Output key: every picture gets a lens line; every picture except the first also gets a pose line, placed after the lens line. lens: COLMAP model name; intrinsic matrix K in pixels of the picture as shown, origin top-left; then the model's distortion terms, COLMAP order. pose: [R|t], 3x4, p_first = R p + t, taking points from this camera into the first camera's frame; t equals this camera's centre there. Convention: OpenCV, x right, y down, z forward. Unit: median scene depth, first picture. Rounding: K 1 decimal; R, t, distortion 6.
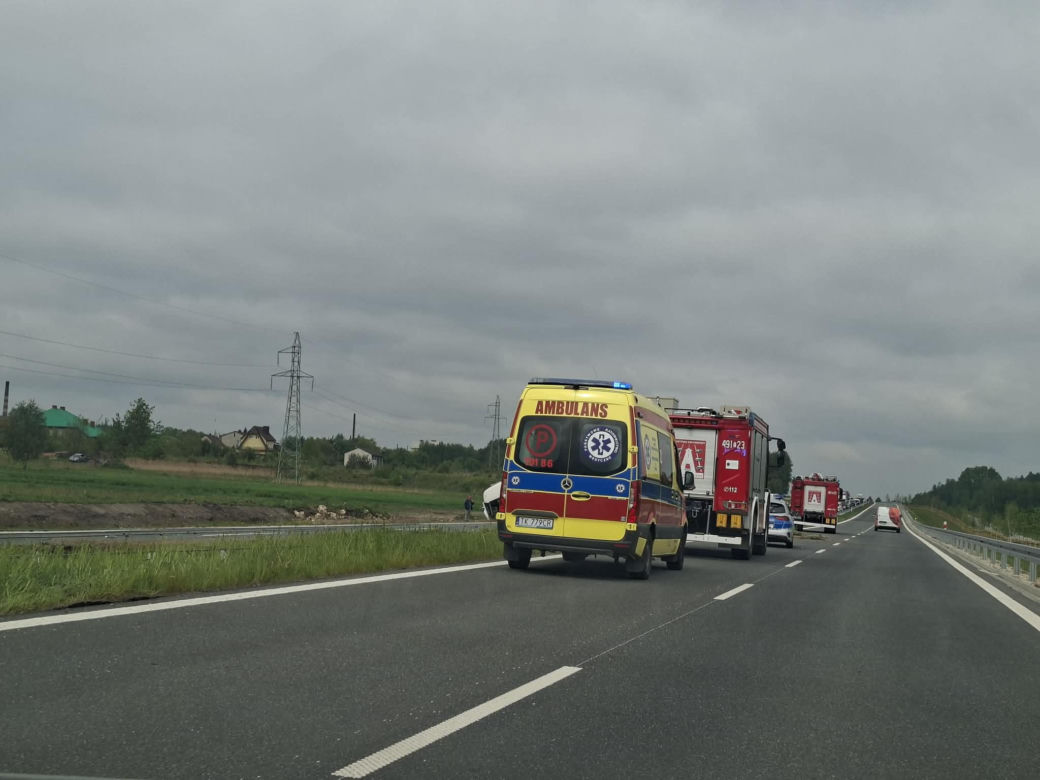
lens RADIAL K [[1378.2, 0, 537.0], [0, 1378.2, 374.3], [0, 0, 1]] dist [0.181888, -0.456710]
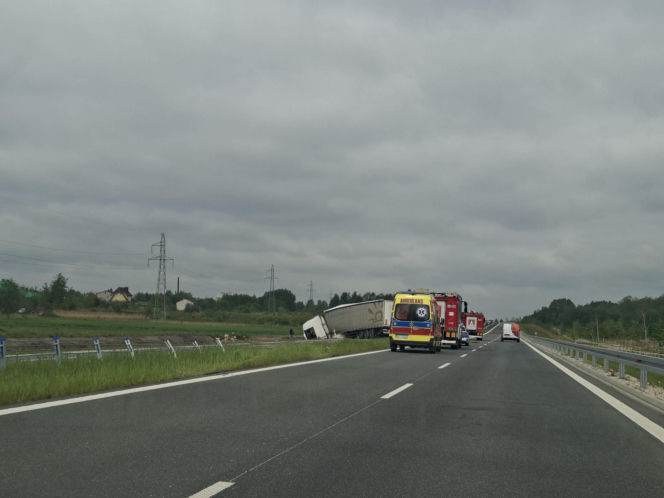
lens RADIAL K [[879.9, 0, 342.8], [0, 879.9, 239.0], [0, 0, 1]] dist [0.181888, -0.456710]
pose [[0.997553, -0.023746, 0.065755, -0.024951], [0.024276, 0.999679, -0.007272, -0.010153], [-0.065561, 0.008850, 0.997809, -0.097668]]
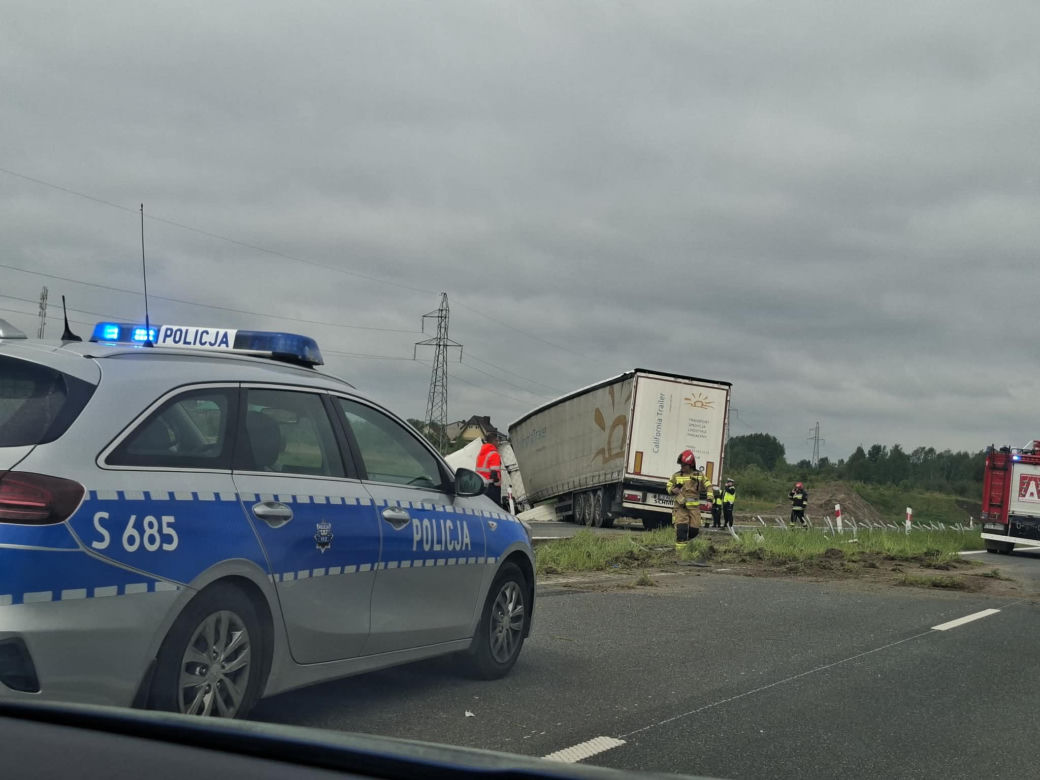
lens RADIAL K [[1378.2, 0, 537.0], [0, 1378.2, 374.3], [0, 0, 1]] dist [0.181888, -0.456710]
pose [[0.980660, 0.007739, -0.195568, 0.047853], [-0.007932, 0.999969, -0.000206, 0.019143], [0.195560, 0.001753, 0.980690, 0.183304]]
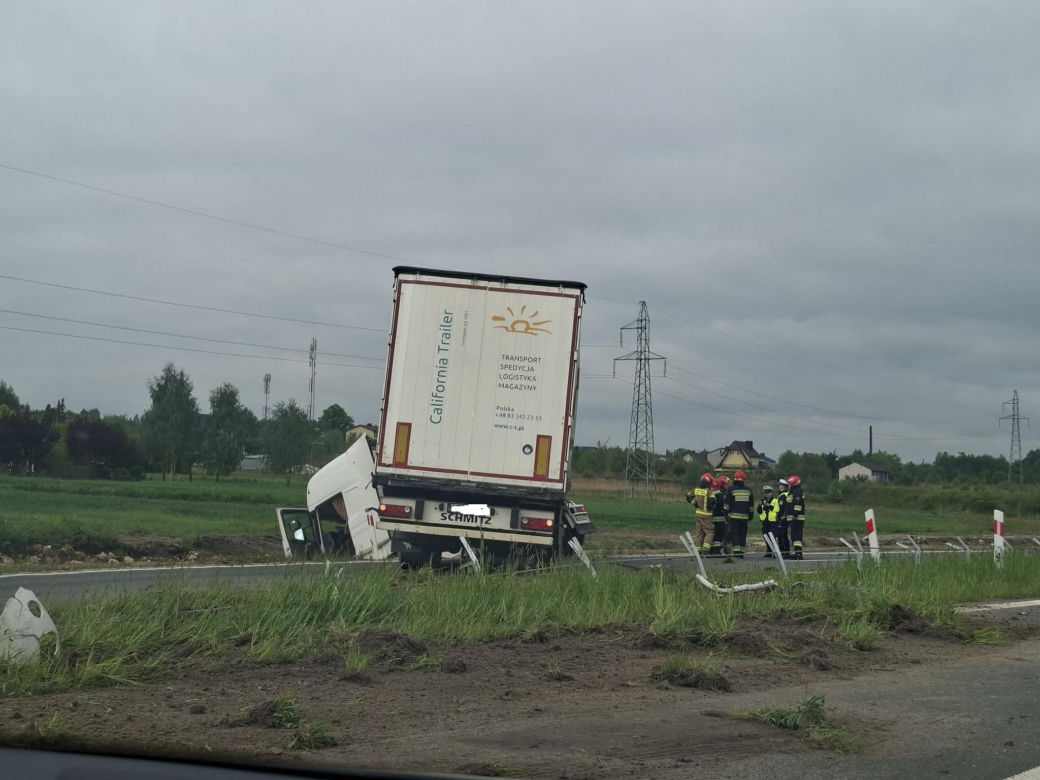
lens RADIAL K [[1378.2, 0, 537.0], [0, 1378.2, 374.3], [0, 0, 1]] dist [0.181888, -0.456710]
pose [[0.917453, -0.057205, -0.393711, 0.070930], [0.050064, 0.998342, -0.028394, 0.028690], [0.394682, 0.006340, 0.918796, 0.277471]]
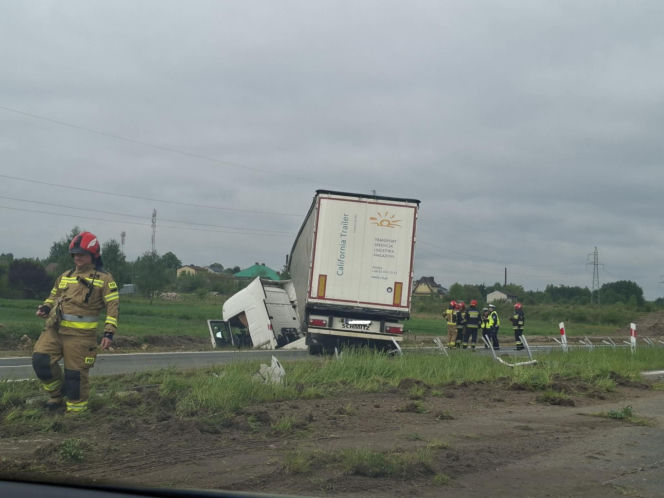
lens RADIAL K [[879.9, 0, 342.8], [0, 879.9, 239.0], [0, 0, 1]] dist [0.181888, -0.456710]
pose [[0.938575, -0.046125, -0.341978, 0.065973], [0.042124, 0.998929, -0.019120, 0.026619], [0.342493, 0.003540, 0.939514, 0.257512]]
